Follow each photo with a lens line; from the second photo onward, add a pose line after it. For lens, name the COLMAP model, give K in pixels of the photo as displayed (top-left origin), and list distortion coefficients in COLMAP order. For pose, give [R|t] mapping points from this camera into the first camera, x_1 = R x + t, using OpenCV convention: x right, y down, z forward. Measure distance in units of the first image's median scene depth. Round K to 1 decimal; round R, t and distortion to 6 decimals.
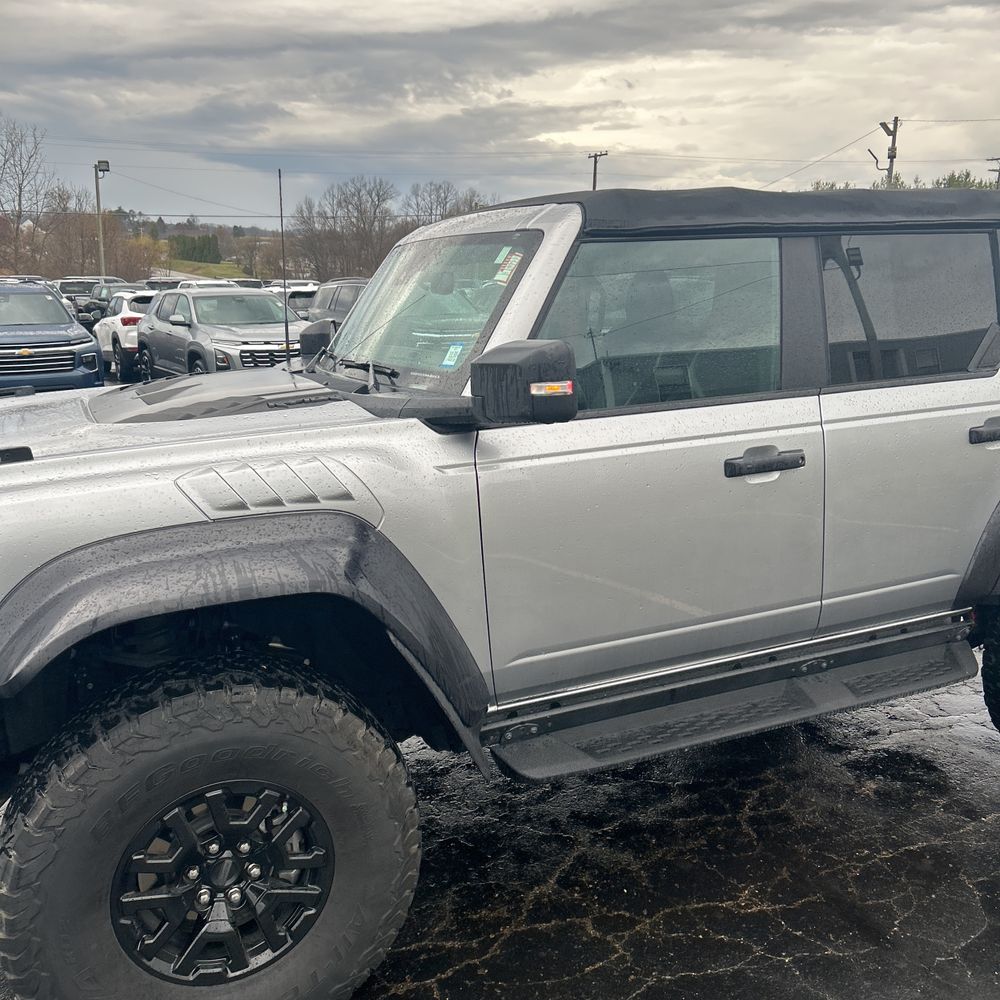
lens RADIAL K [[1009.7, 0, 492.6], [0, 1009.7, 483.6], [0, 0, 1]] dist [0.026697, 0.000000]
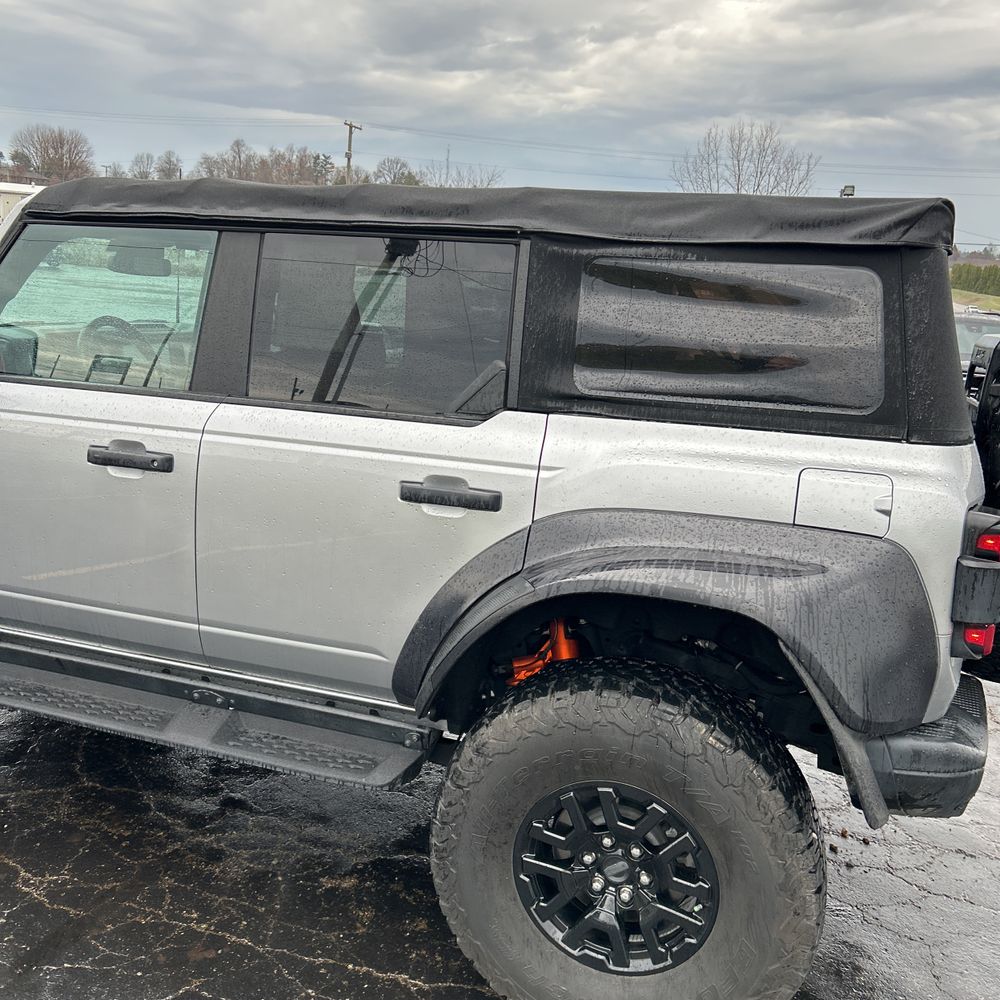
lens RADIAL K [[1009.7, 0, 479.2], [0, 1009.7, 483.7], [0, 0, 1]] dist [0.026697, 0.000000]
pose [[0.725601, 0.198124, -0.658976, 1.128774], [-0.213202, 0.975258, 0.058458, -0.121907], [0.654253, 0.098078, 0.749889, 0.482301]]
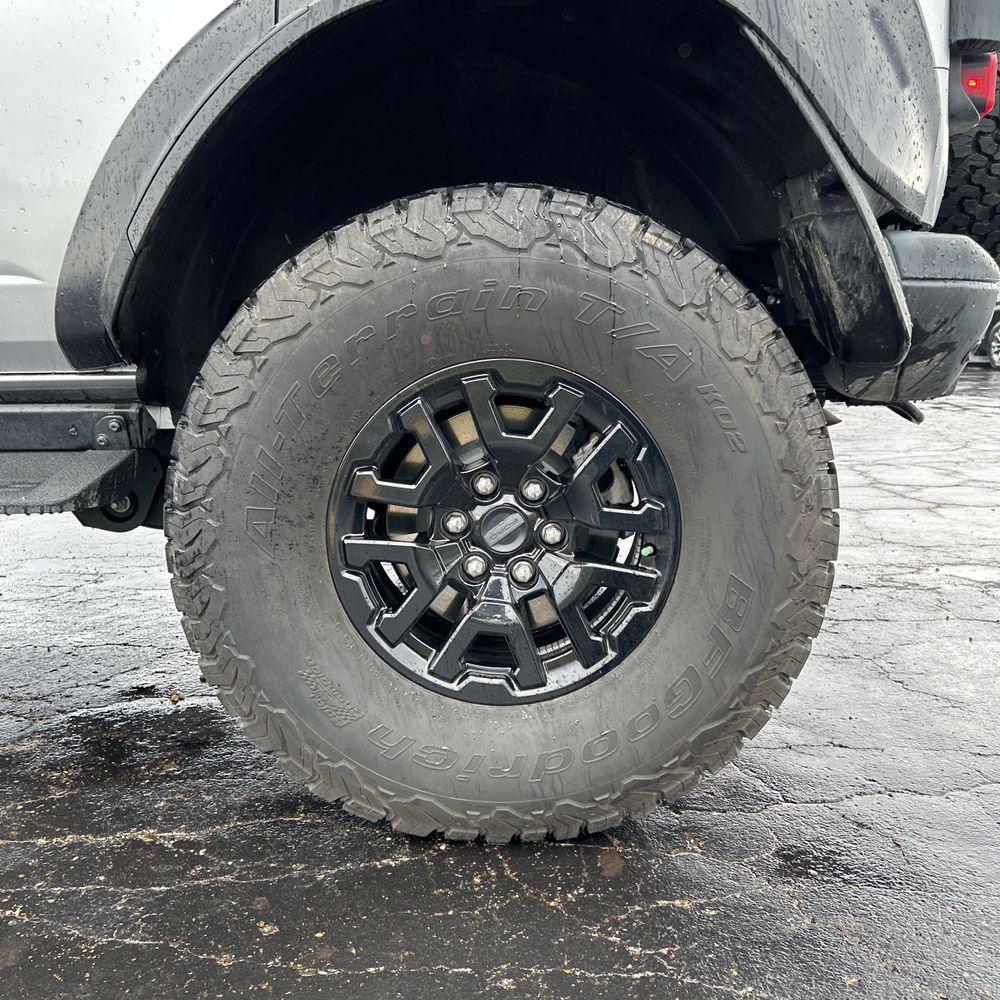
lens RADIAL K [[1009.7, 0, 515.6], [0, 1009.7, 493.7], [0, 0, 1]] dist [0.026697, 0.000000]
pose [[0.916343, 0.083515, -0.391587, 0.927020], [-0.094006, 0.995542, -0.007660, 0.186659], [0.389201, 0.043831, 0.920109, 0.752047]]
